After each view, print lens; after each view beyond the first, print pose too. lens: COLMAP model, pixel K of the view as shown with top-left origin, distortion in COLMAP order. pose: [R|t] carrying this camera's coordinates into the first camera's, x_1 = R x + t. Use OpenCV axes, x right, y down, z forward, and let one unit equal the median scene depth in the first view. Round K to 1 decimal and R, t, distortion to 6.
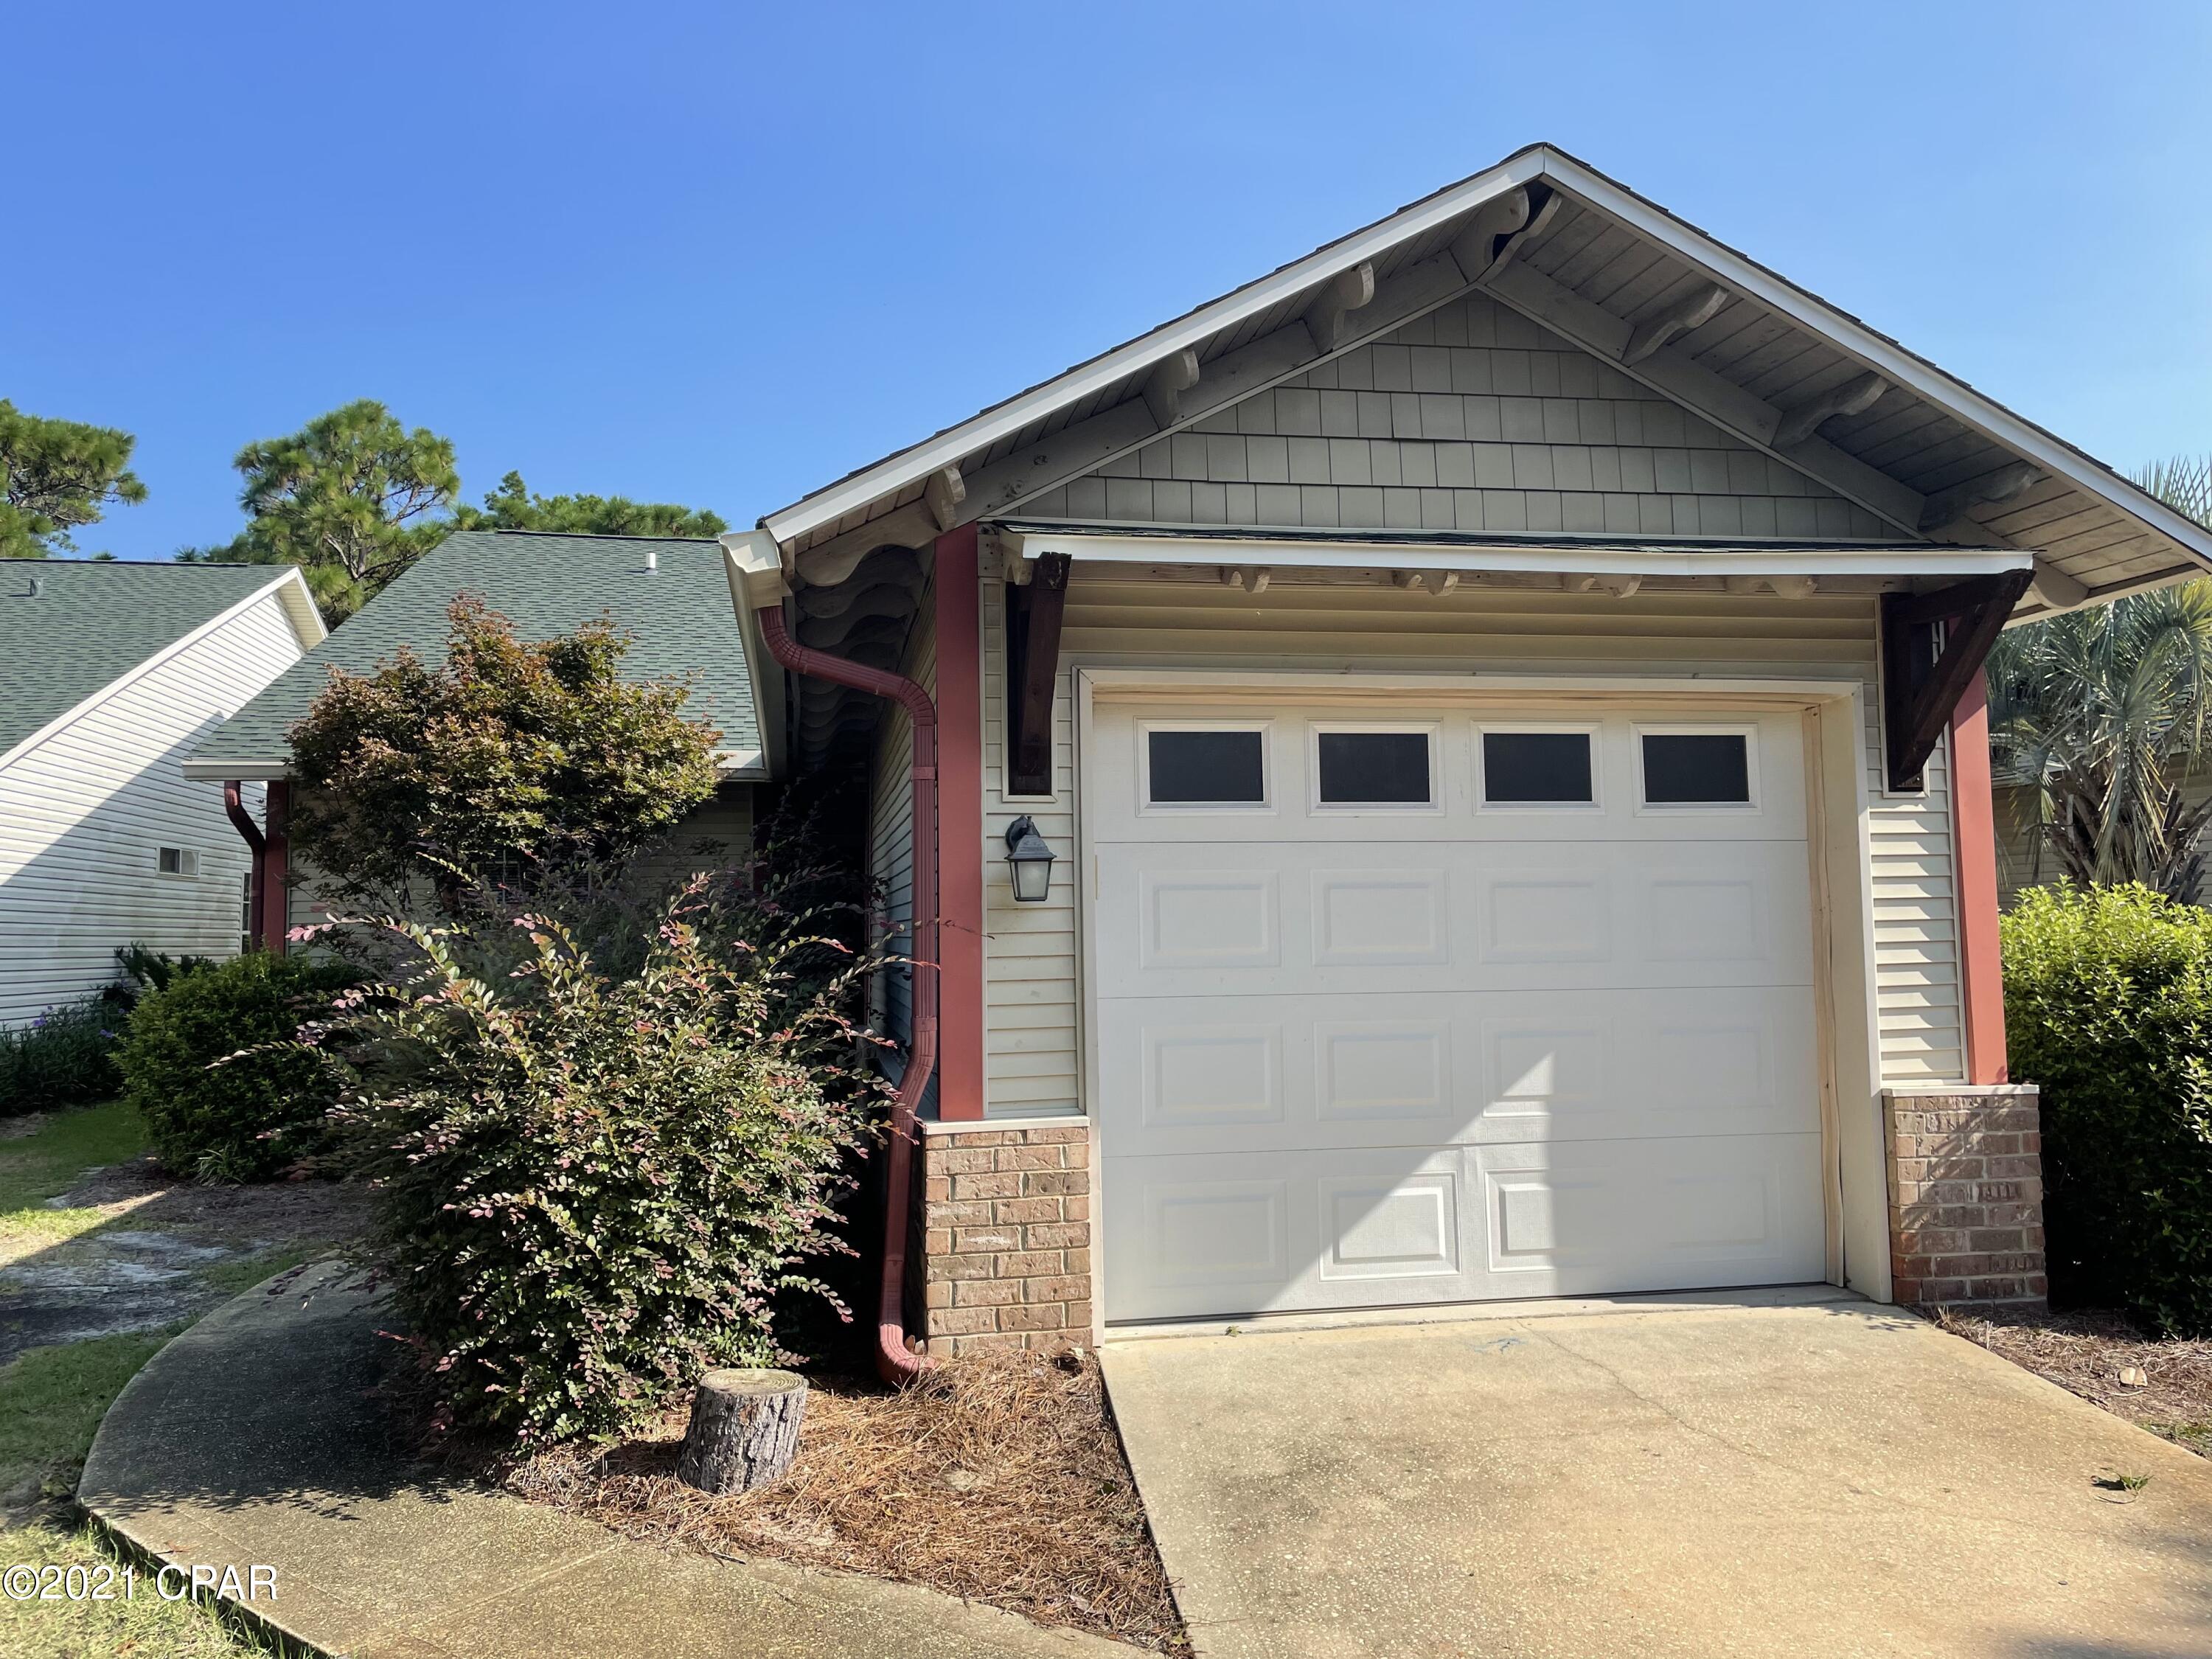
lens RADIAL K [[1657.4, 0, 1125.0], [0, 1657.4, 821.6], [0, 0, 1]] dist [0.055088, -0.062499]
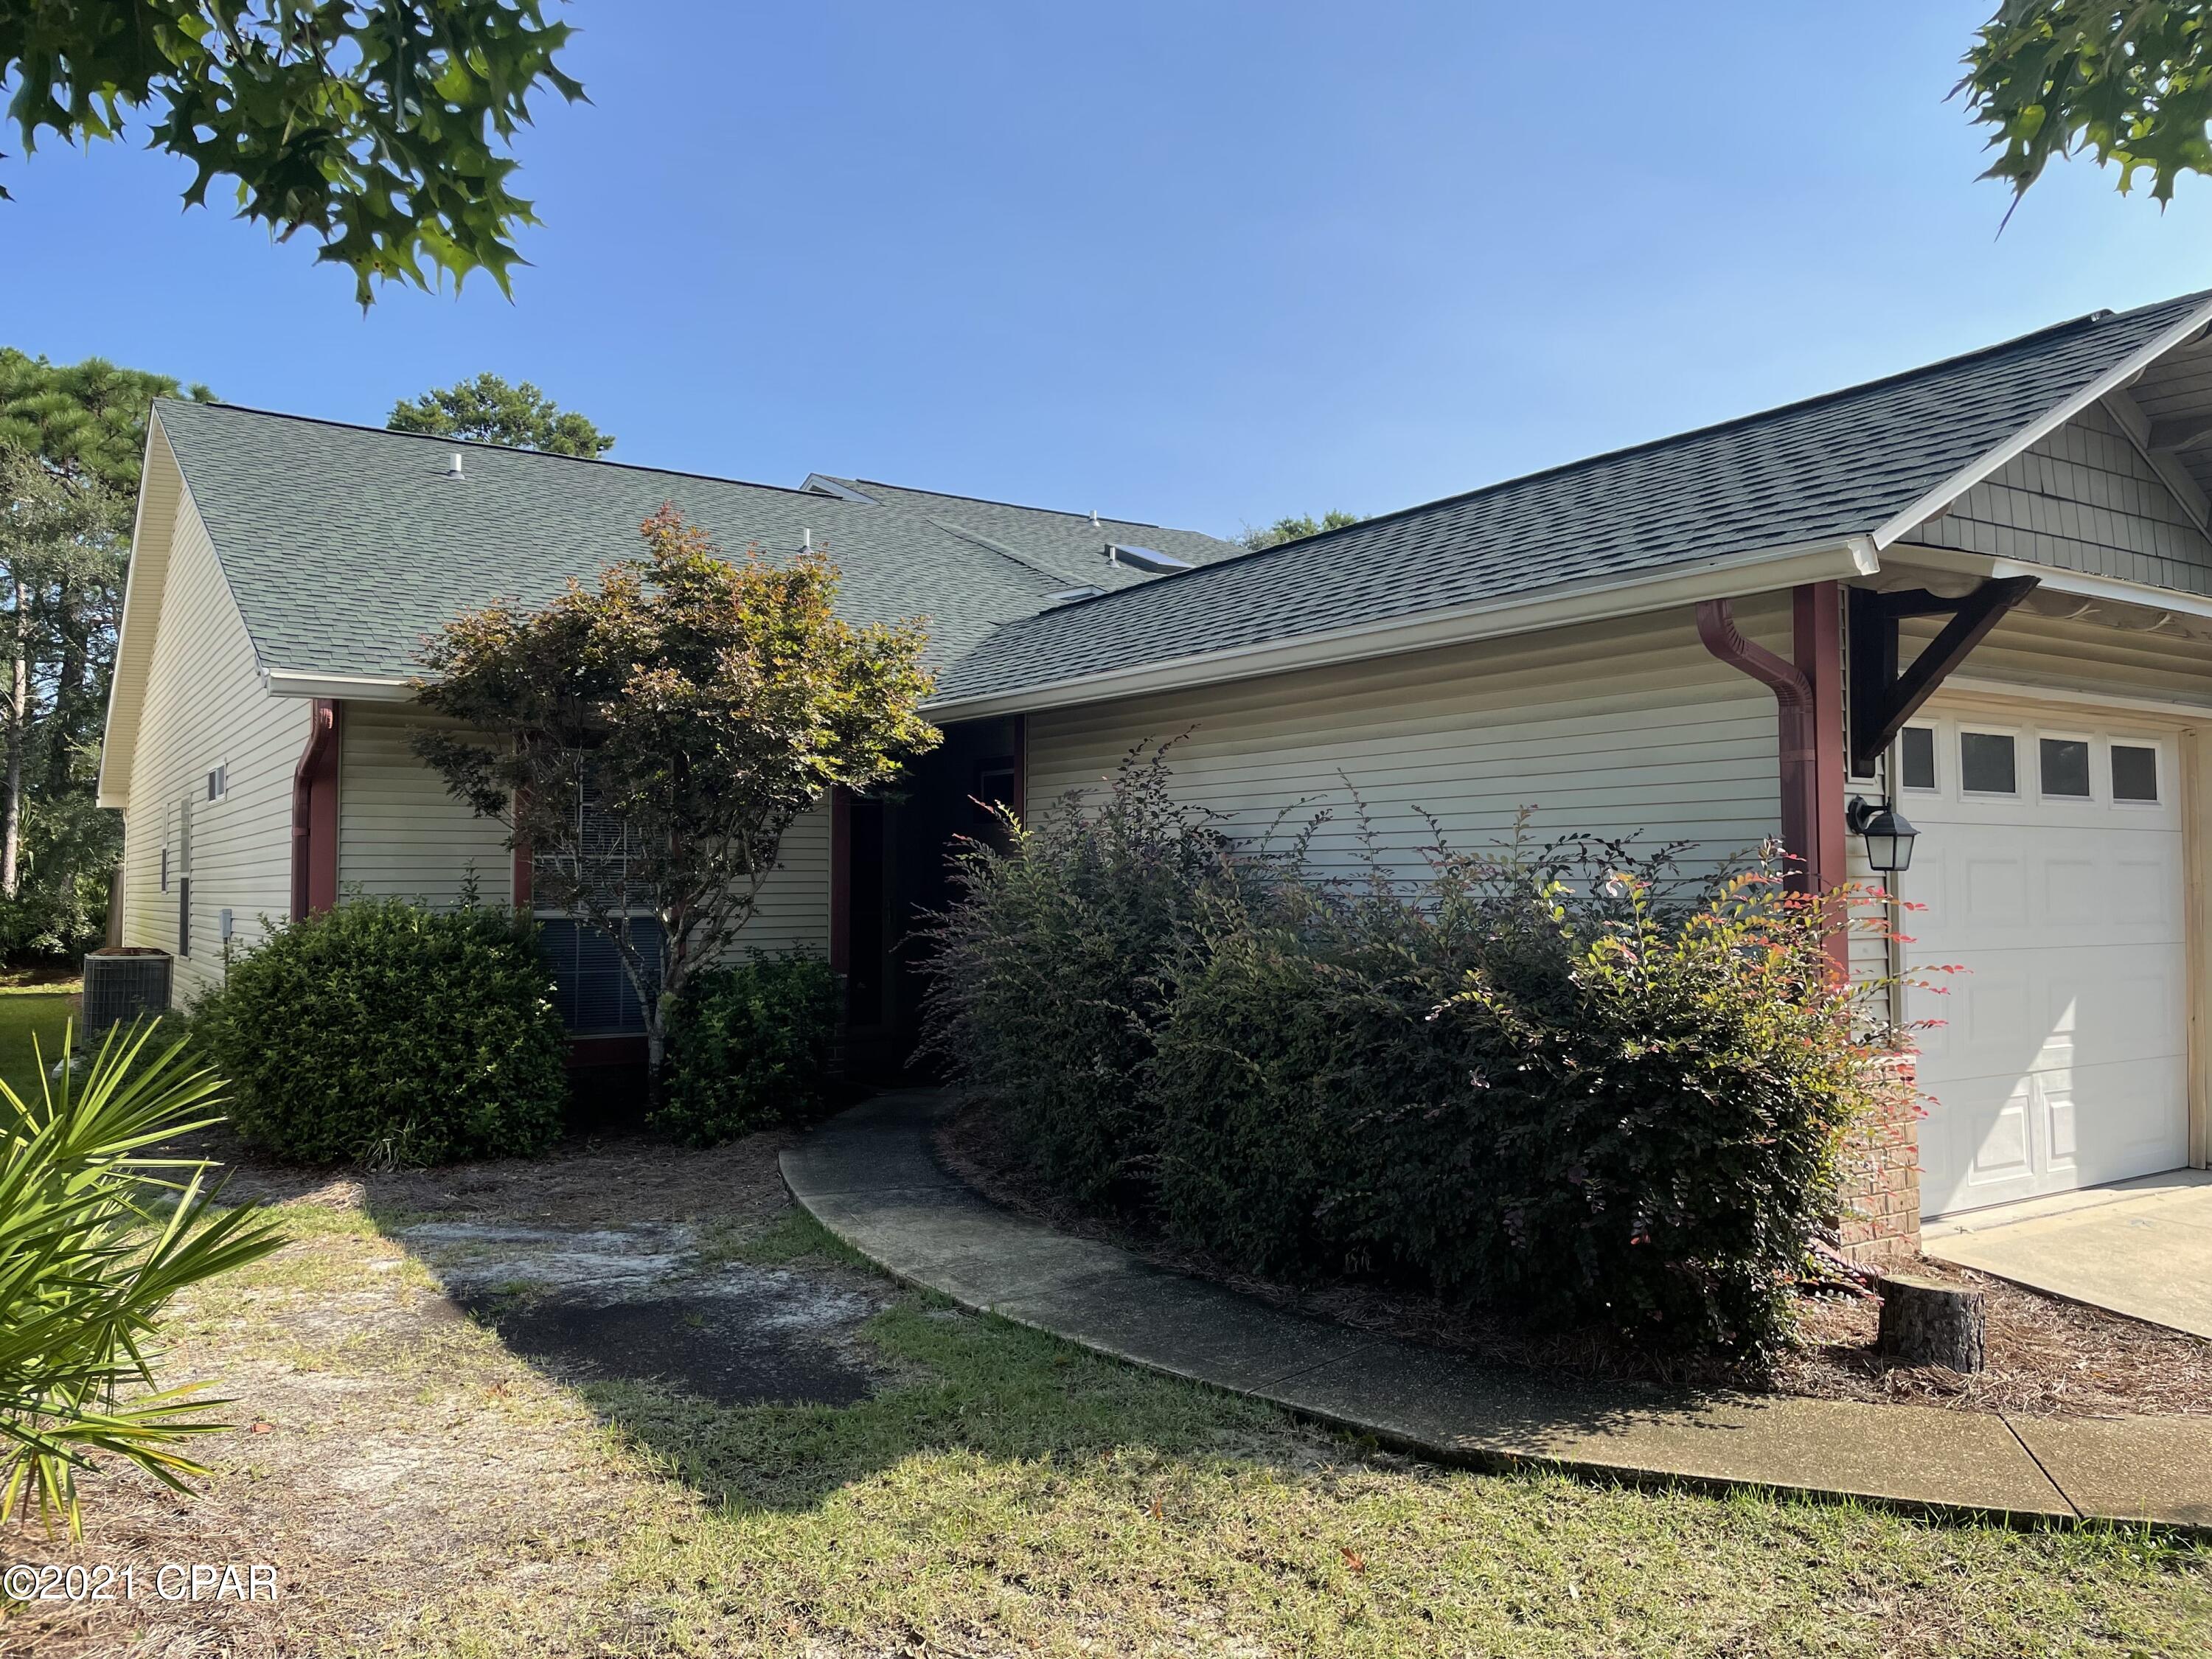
lens RADIAL K [[1657.4, 0, 1120.6], [0, 1657.4, 831.1], [0, 0, 1]] dist [0.055088, -0.062499]
pose [[0.924090, 0.026697, 0.381242, -1.167786], [-0.038954, 0.998941, 0.024468, 0.014517], [-0.380185, -0.037462, 0.924152, 0.146336]]
